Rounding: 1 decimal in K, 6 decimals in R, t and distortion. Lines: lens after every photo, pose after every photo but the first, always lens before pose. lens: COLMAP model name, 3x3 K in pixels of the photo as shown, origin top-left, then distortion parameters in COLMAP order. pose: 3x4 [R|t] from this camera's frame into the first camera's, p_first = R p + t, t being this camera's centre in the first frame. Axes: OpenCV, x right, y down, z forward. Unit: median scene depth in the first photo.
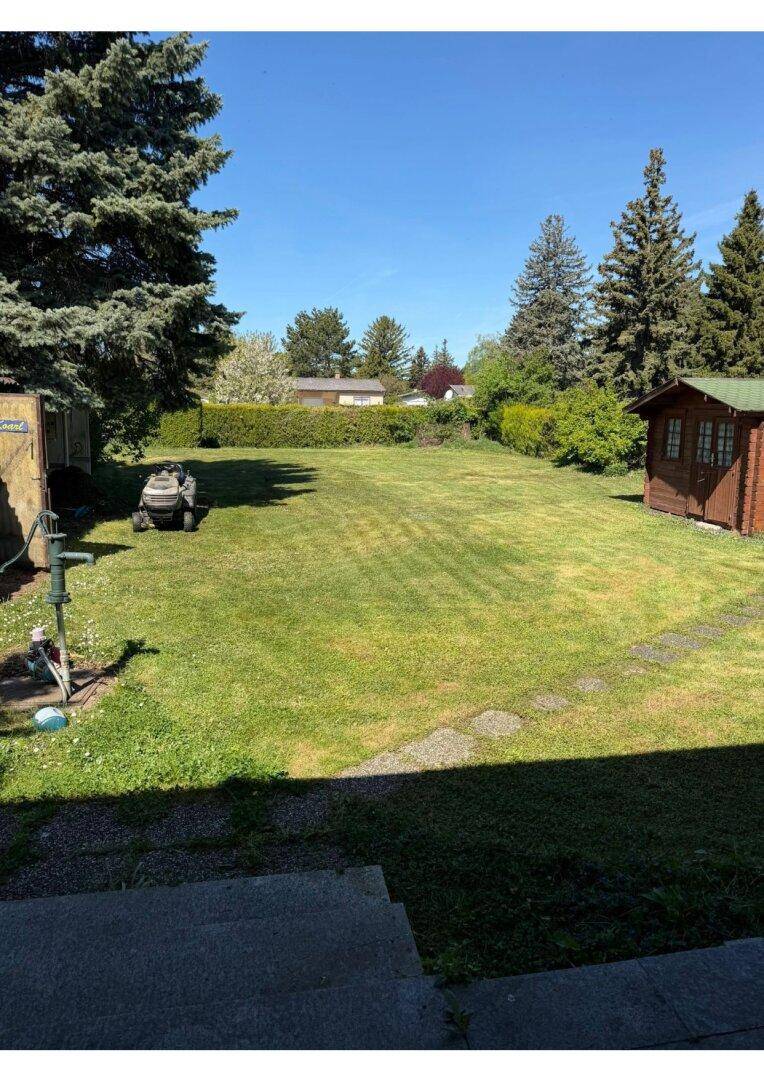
lens RADIAL K [[728.8, 0, 405.6], [0, 728.8, 538.2], [0, 0, 1]] dist [0.055722, -0.046185]
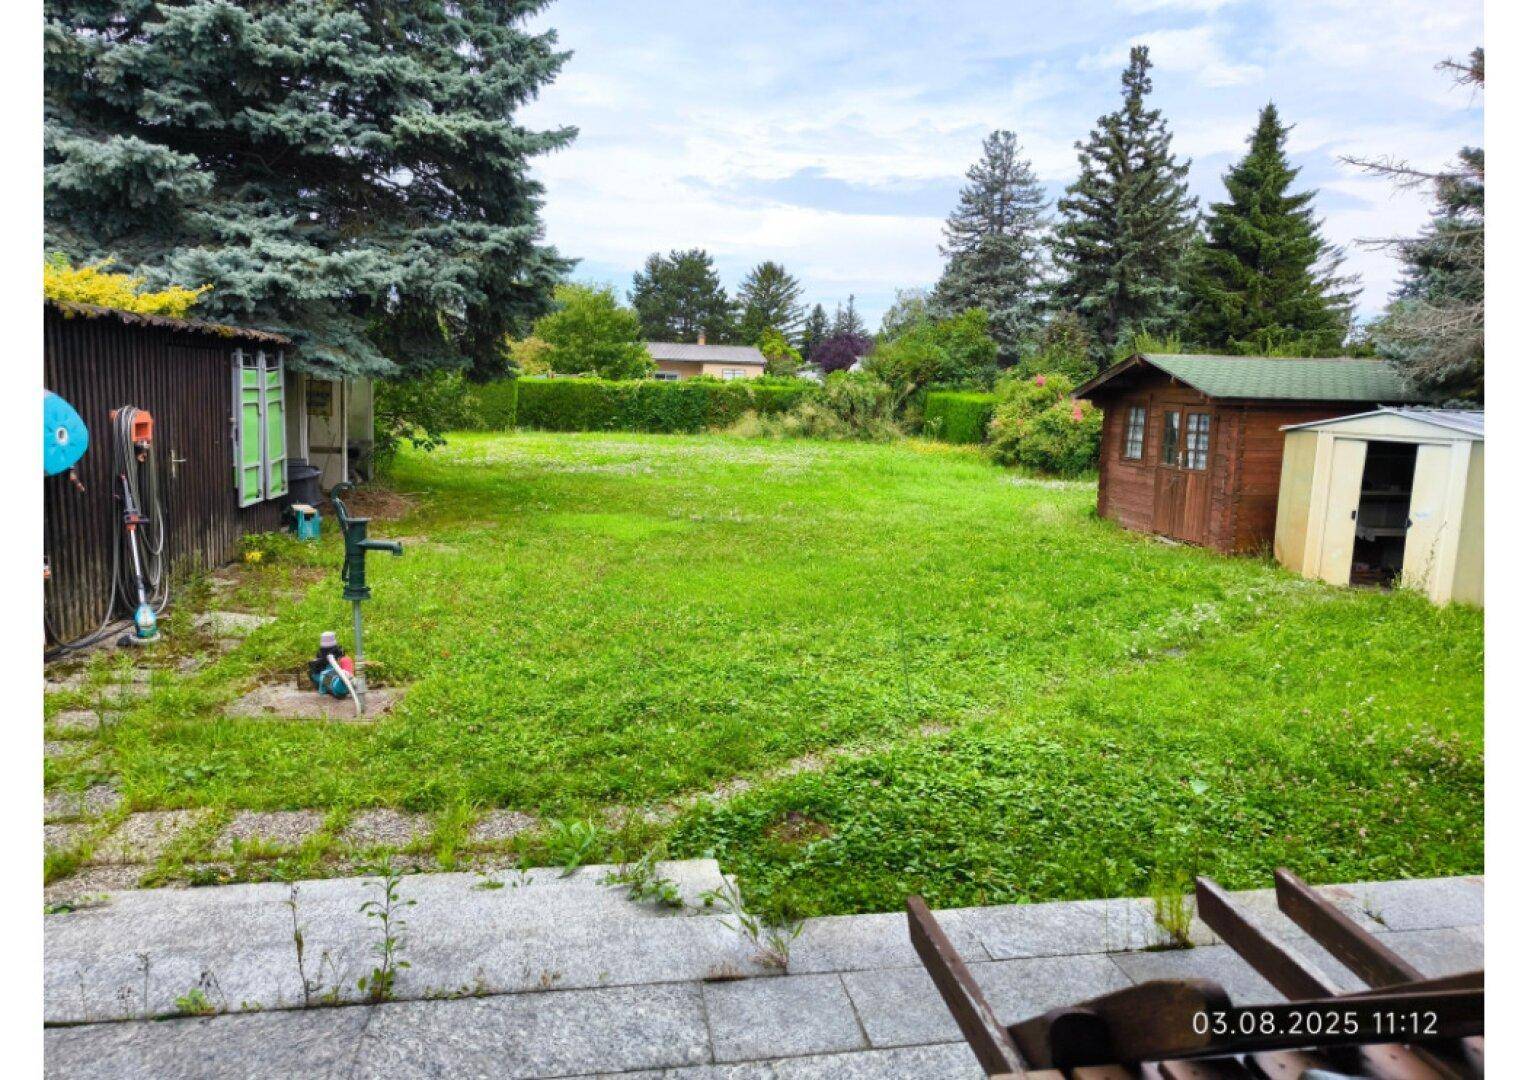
lens RADIAL K [[1022.3, 0, 764.0], [0, 1022.3, 540.0], [0, 0, 1]] dist [0.023588, 0.000682]
pose [[0.999215, 0.026898, -0.029100, 0.007290], [-0.027711, 0.999226, -0.027924, 0.006804], [0.028327, 0.028708, 0.999186, -0.029704]]
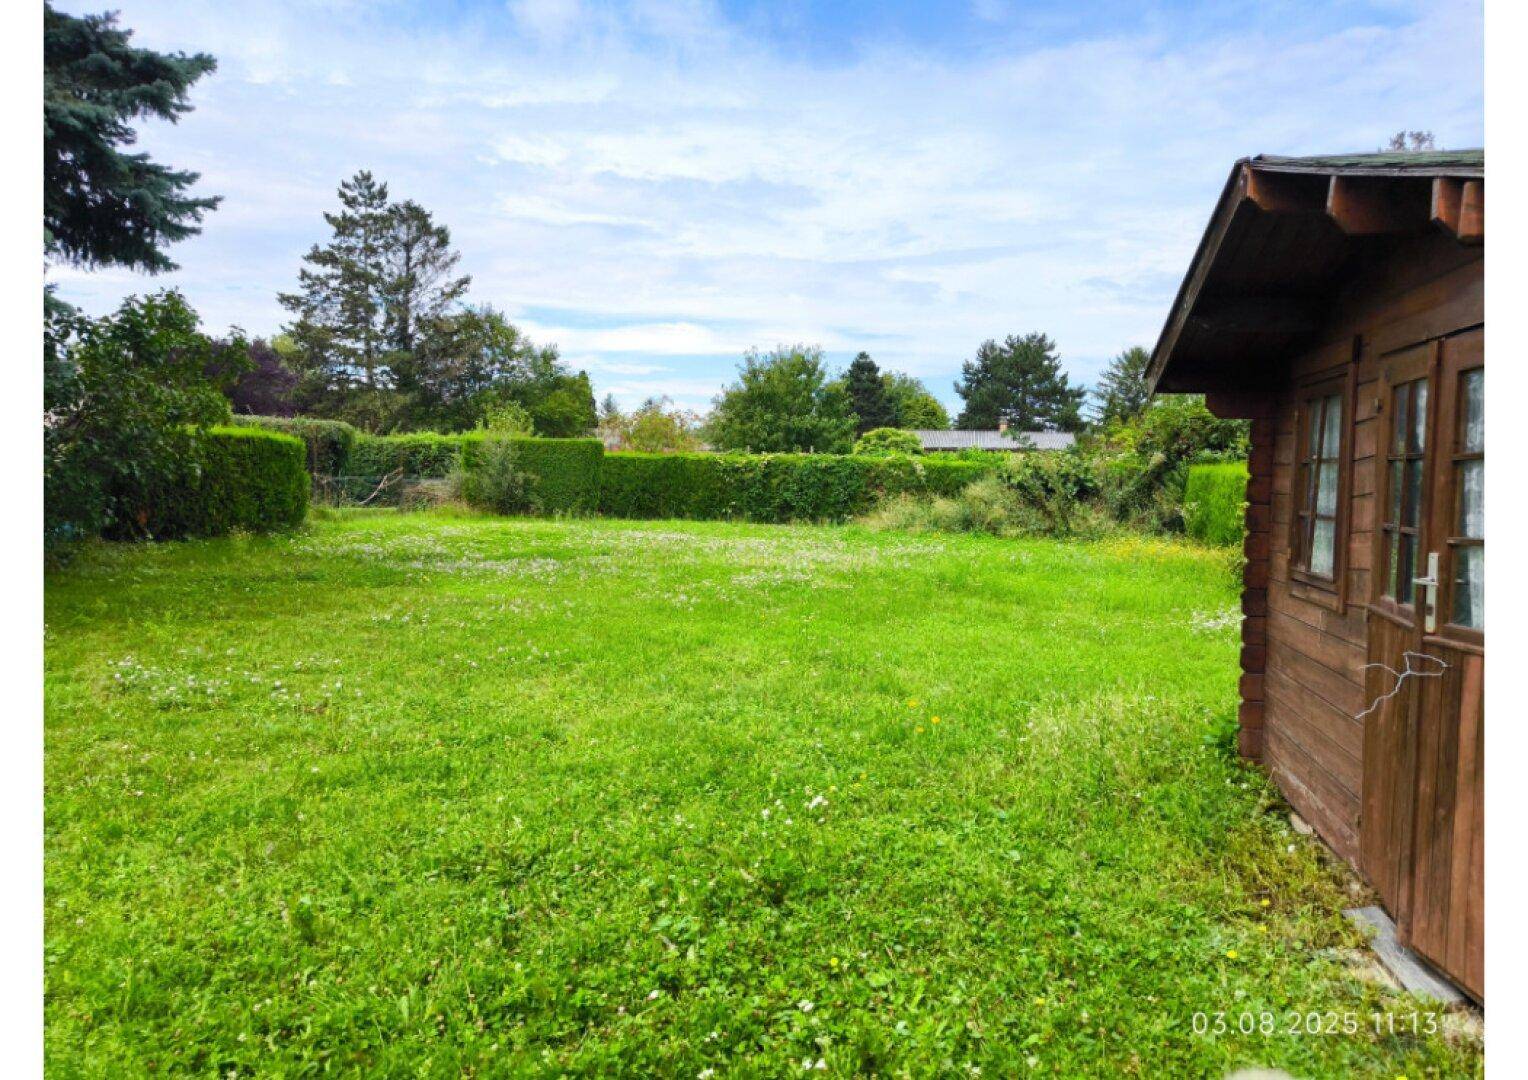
lens RADIAL K [[968.9, 0, 764.0], [0, 968.9, 540.0], [0, 0, 1]] dist [0.001046, 0.000282]
pose [[0.896977, 0.043526, -0.439930, 0.153643], [-0.098935, 0.989665, -0.103803, -0.033477], [0.430865, 0.136633, 0.892013, 0.305397]]
